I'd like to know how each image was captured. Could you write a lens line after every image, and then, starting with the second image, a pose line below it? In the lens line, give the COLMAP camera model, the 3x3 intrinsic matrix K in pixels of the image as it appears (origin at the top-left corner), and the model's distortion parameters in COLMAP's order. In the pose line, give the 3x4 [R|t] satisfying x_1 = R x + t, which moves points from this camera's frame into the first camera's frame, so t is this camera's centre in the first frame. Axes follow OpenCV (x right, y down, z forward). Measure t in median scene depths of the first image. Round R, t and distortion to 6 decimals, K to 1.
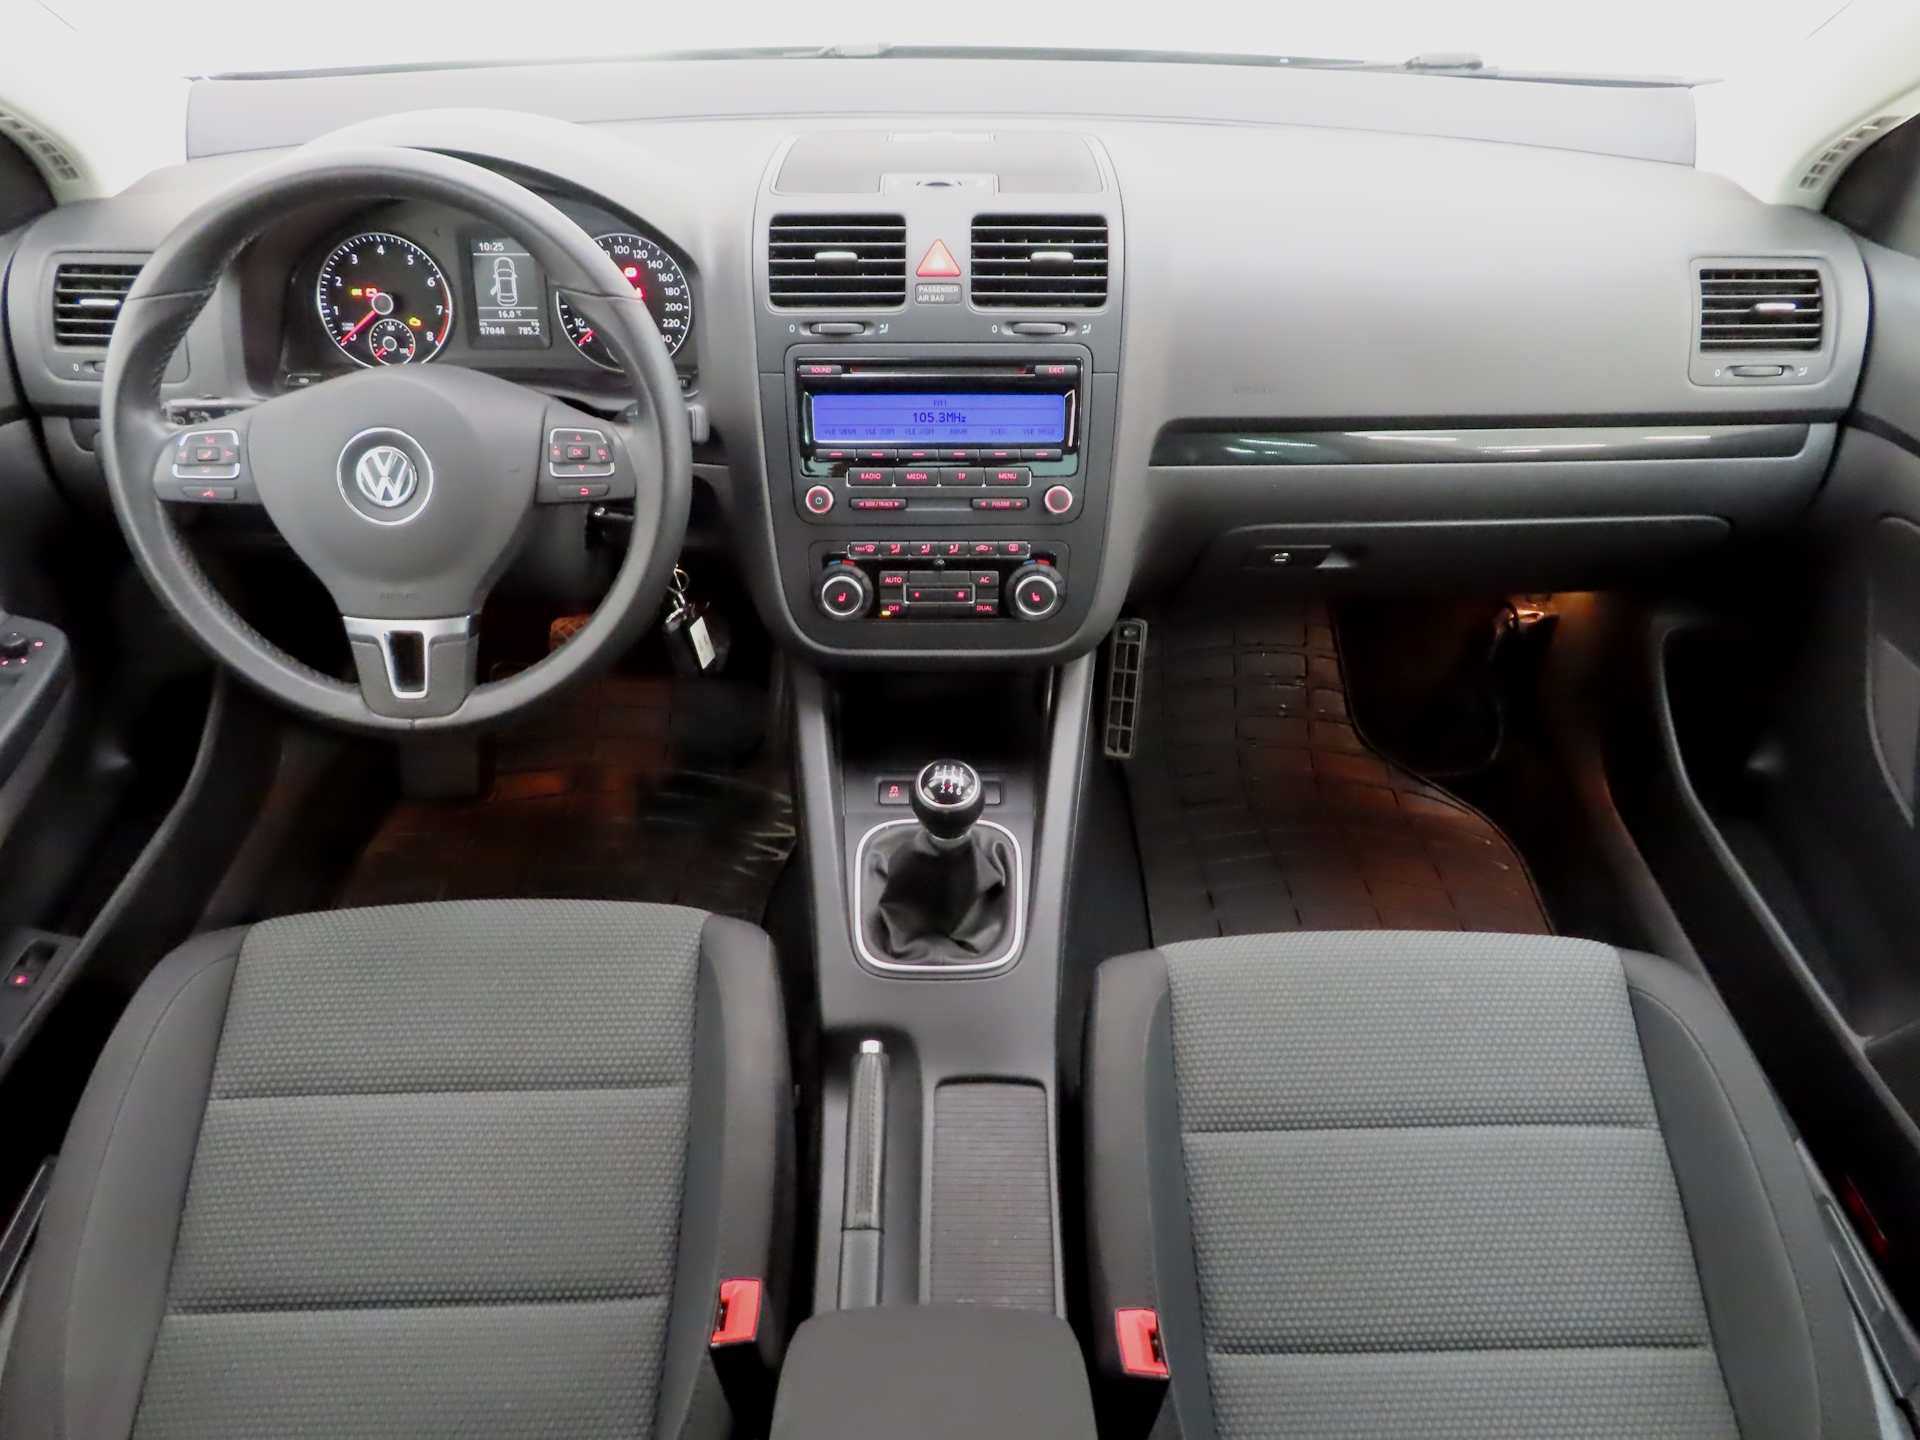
lens RADIAL K [[1356.6, 0, 959.0], [0, 1356.6, 719.6], [0, 0, 1]] dist [-0.014484, 0.010566]
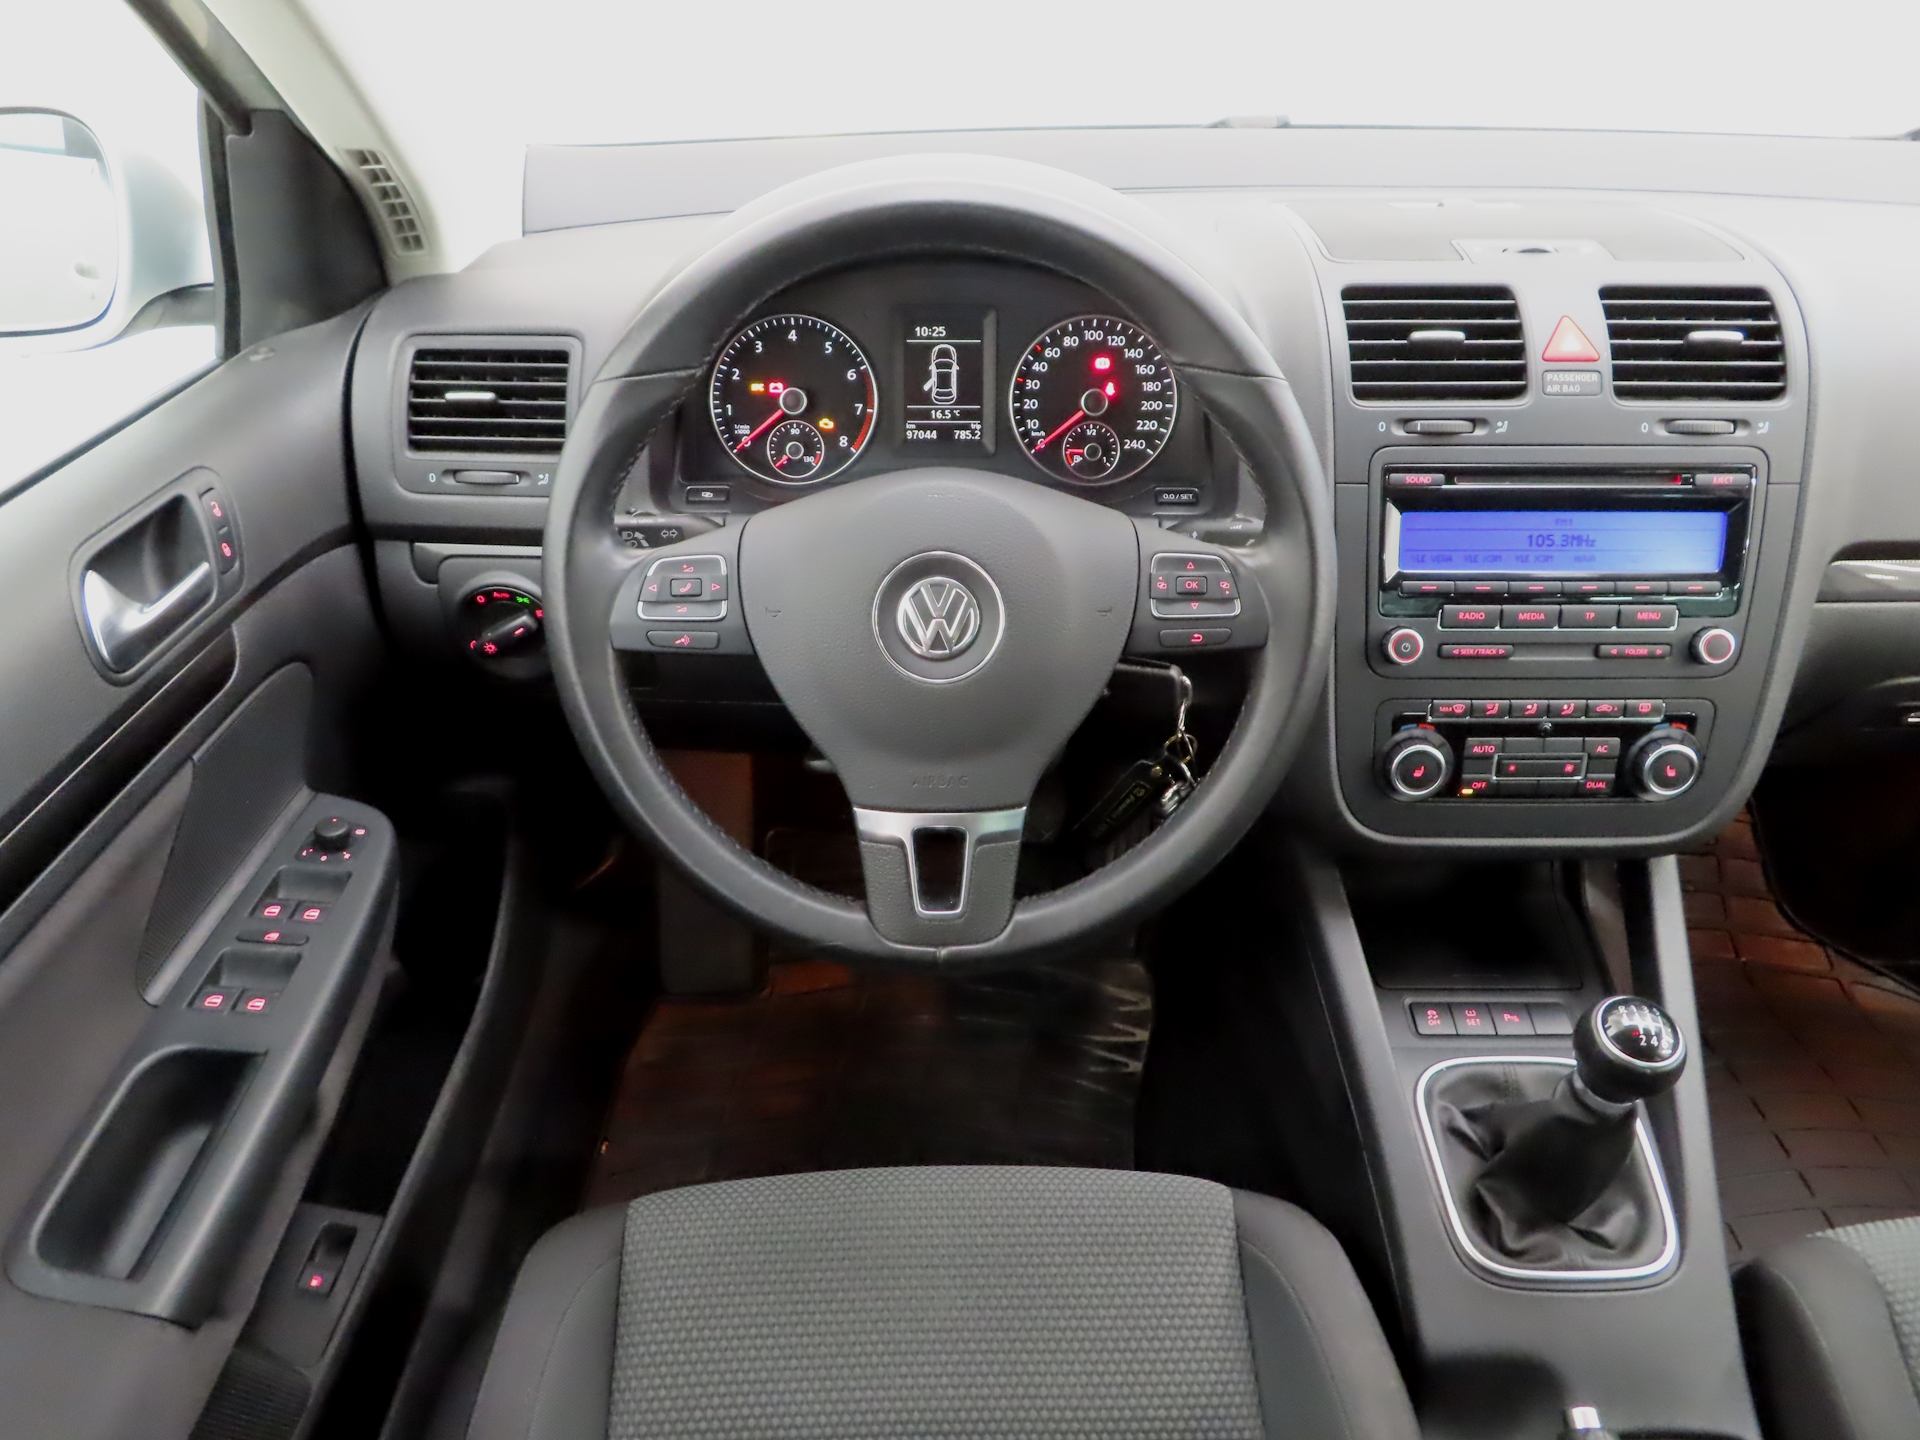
lens RADIAL K [[1356.6, 0, 965.6], [0, 1356.6, 722.9], [0, 0, 1]] dist [-0.014484, 0.010566]
pose [[0.999996, -0.000603, -0.002705, -0.344624], [0.000352, 0.995766, -0.091921, -0.047882], [0.002749, 0.091920, 0.995763, 0.236412]]
